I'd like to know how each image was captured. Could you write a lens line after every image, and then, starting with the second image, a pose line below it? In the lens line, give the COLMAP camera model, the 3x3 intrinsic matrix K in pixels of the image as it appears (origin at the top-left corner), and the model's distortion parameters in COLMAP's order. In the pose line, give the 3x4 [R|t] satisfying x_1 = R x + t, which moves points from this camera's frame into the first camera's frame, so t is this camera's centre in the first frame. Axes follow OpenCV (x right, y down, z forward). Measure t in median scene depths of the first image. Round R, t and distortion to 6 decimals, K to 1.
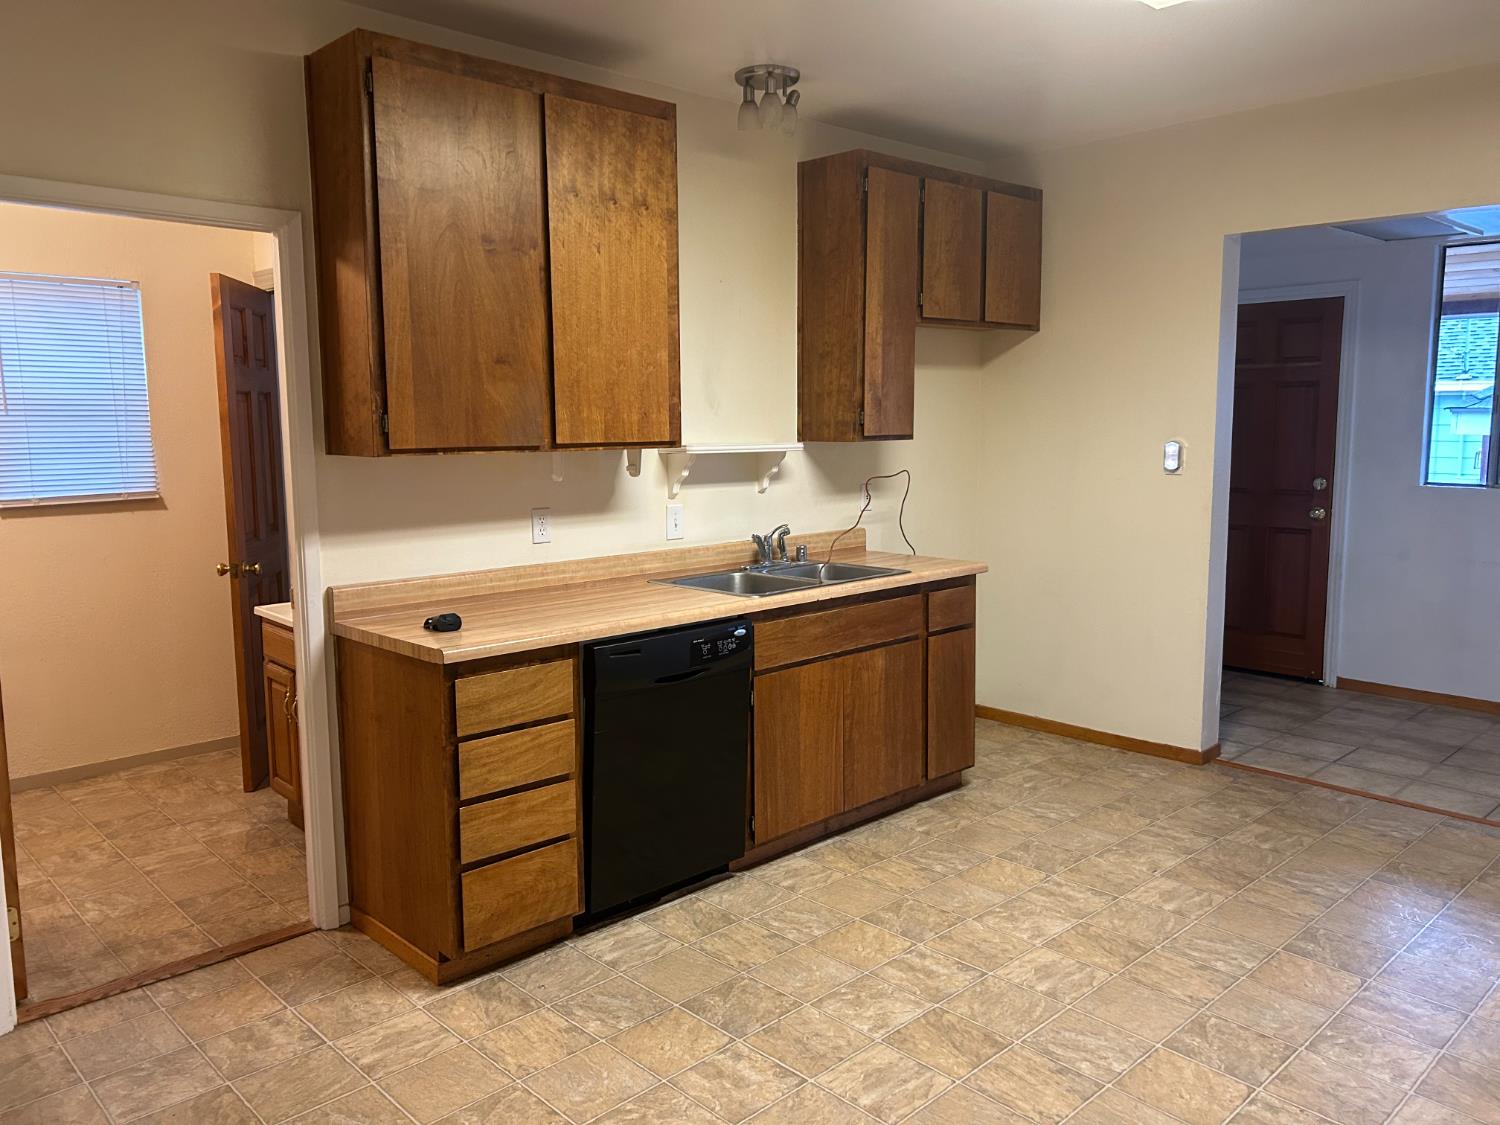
lens RADIAL K [[1120.7, 0, 750.0], [0, 1120.7, 562.5], [0, 0, 1]] dist [0.011512, 0.003109]
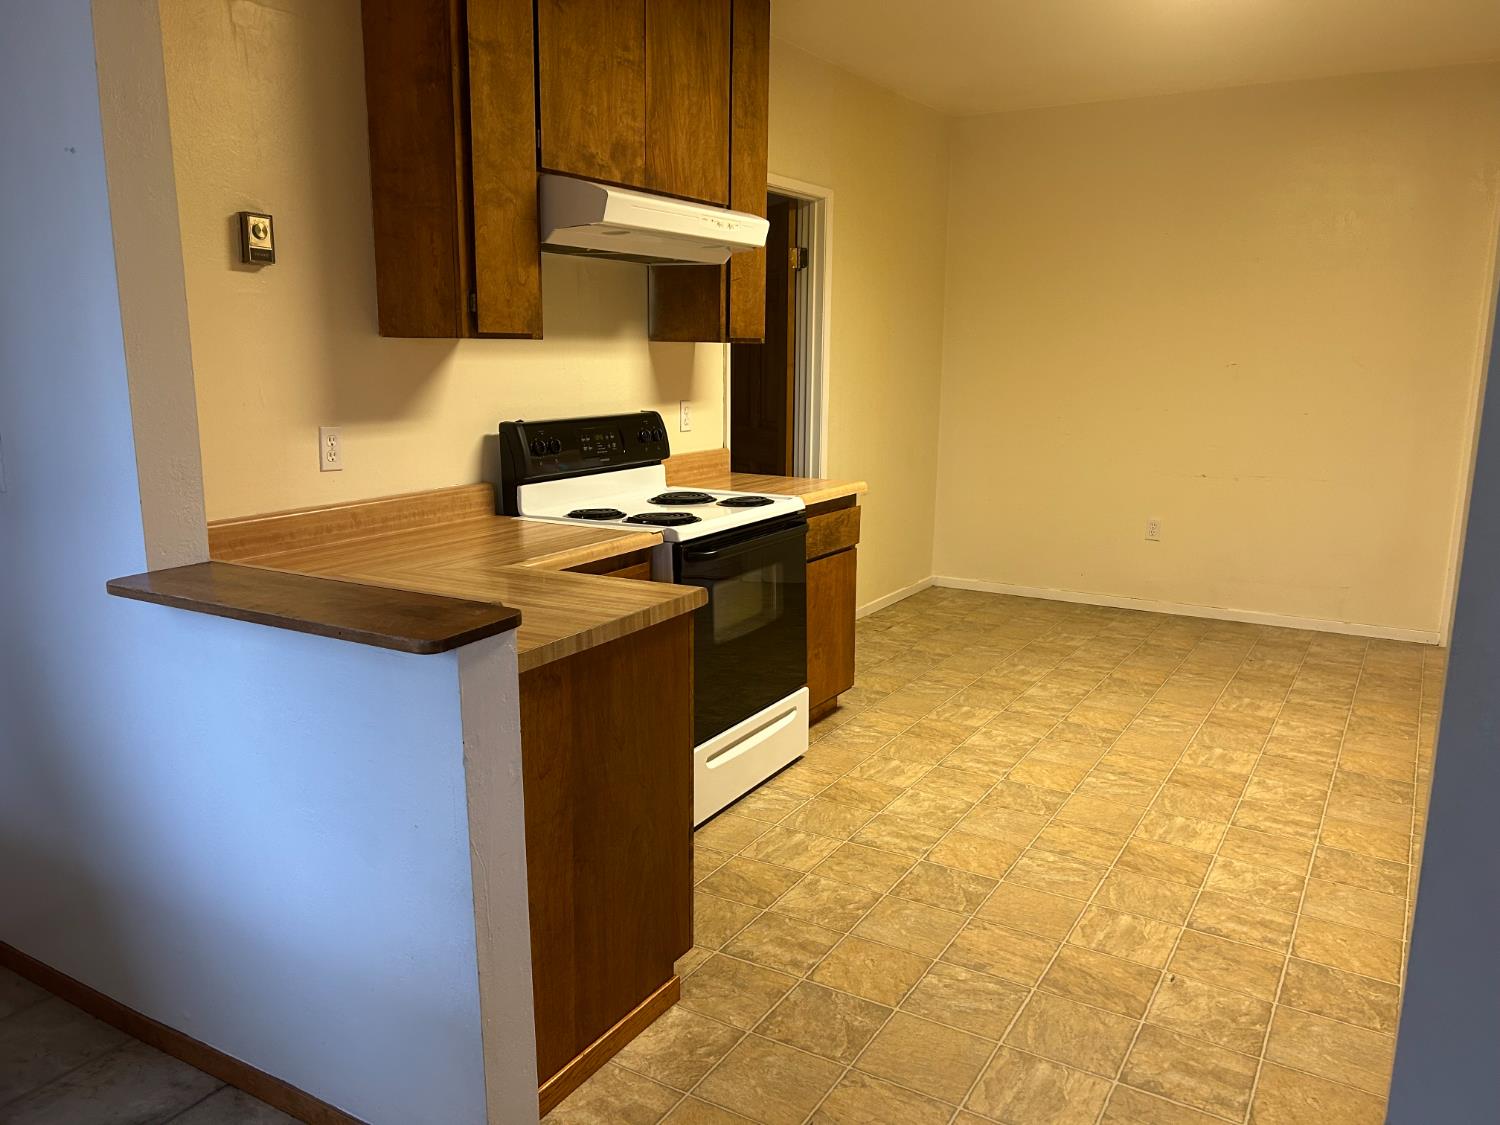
lens RADIAL K [[1120.7, 0, 750.0], [0, 1120.7, 562.5], [0, 0, 1]] dist [0.011512, 0.003109]
pose [[-0.964035, 0.058501, -0.259257, 0.955463], [-0.028707, 0.946847, 0.320400, -0.233241], [0.264221, 0.316319, -0.911115, 1.816439]]
